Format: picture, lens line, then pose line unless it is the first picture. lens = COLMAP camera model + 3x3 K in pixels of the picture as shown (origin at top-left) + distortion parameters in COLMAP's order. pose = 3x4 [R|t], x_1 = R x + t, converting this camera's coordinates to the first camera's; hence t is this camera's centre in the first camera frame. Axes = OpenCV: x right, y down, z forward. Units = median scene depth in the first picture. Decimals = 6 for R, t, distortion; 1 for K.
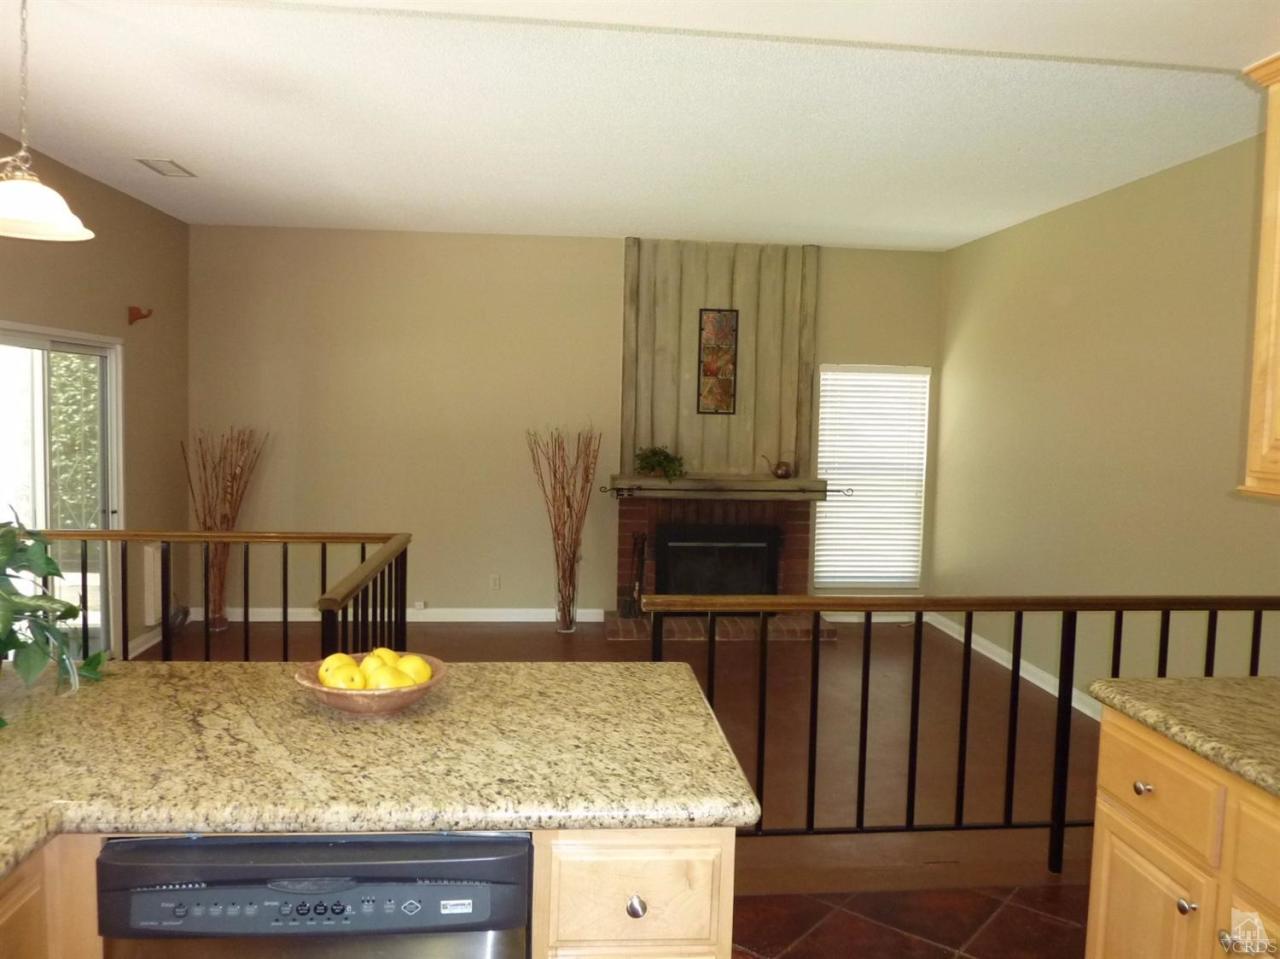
lens RADIAL K [[972.4, 0, 633.7], [0, 972.4, 480.9], [0, 0, 1]] dist [-0.019970, -0.010626]
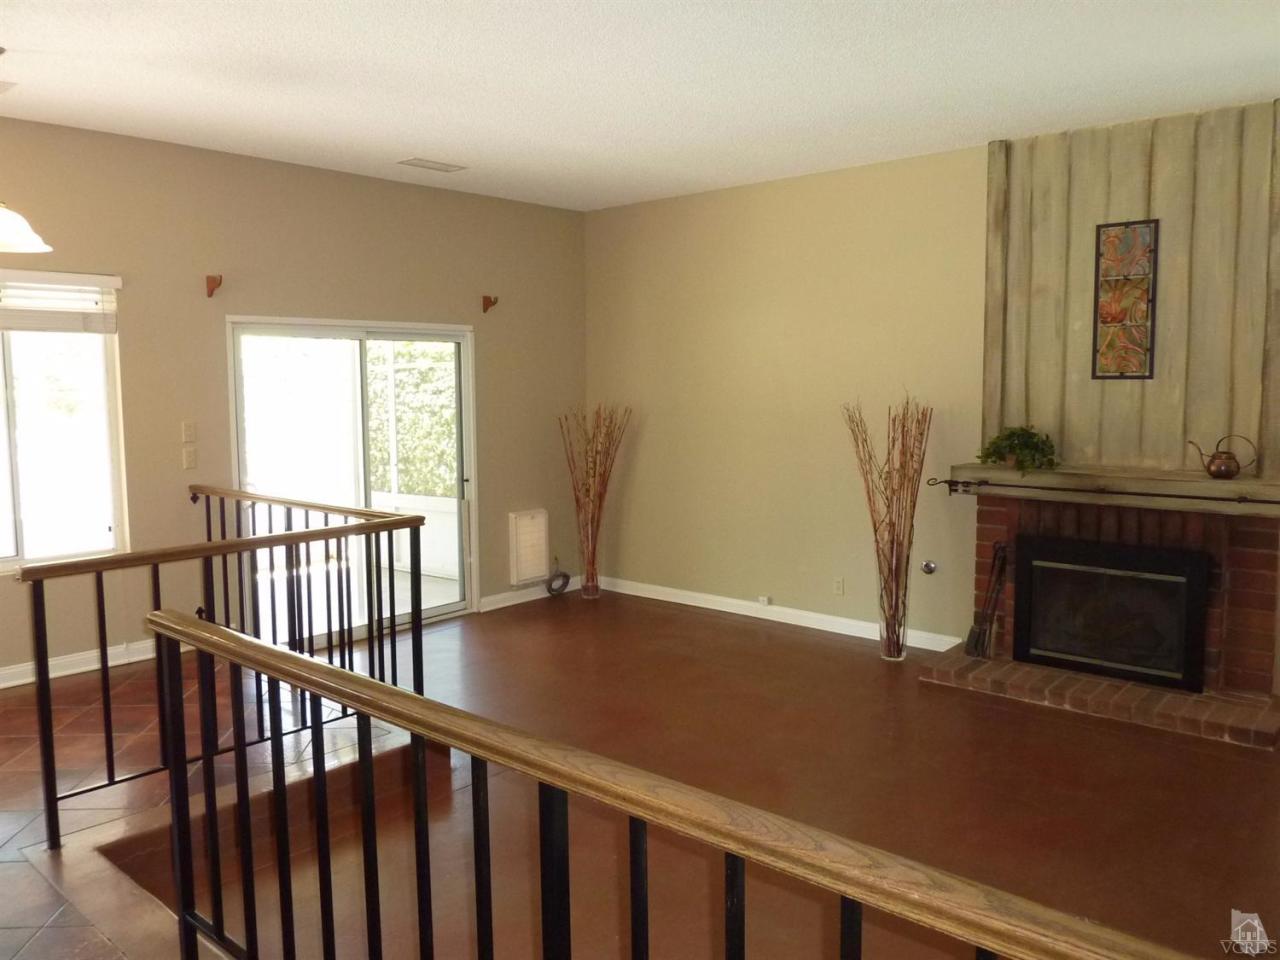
lens RADIAL K [[972.4, 0, 635.9], [0, 972.4, 473.4], [0, 0, 1]] dist [-0.019970, -0.010626]
pose [[0.694488, 0.043953, -0.718160, 0.339101], [-0.028459, 0.999029, 0.033623, -0.016213], [0.718941, -0.002913, 0.695065, 0.292225]]
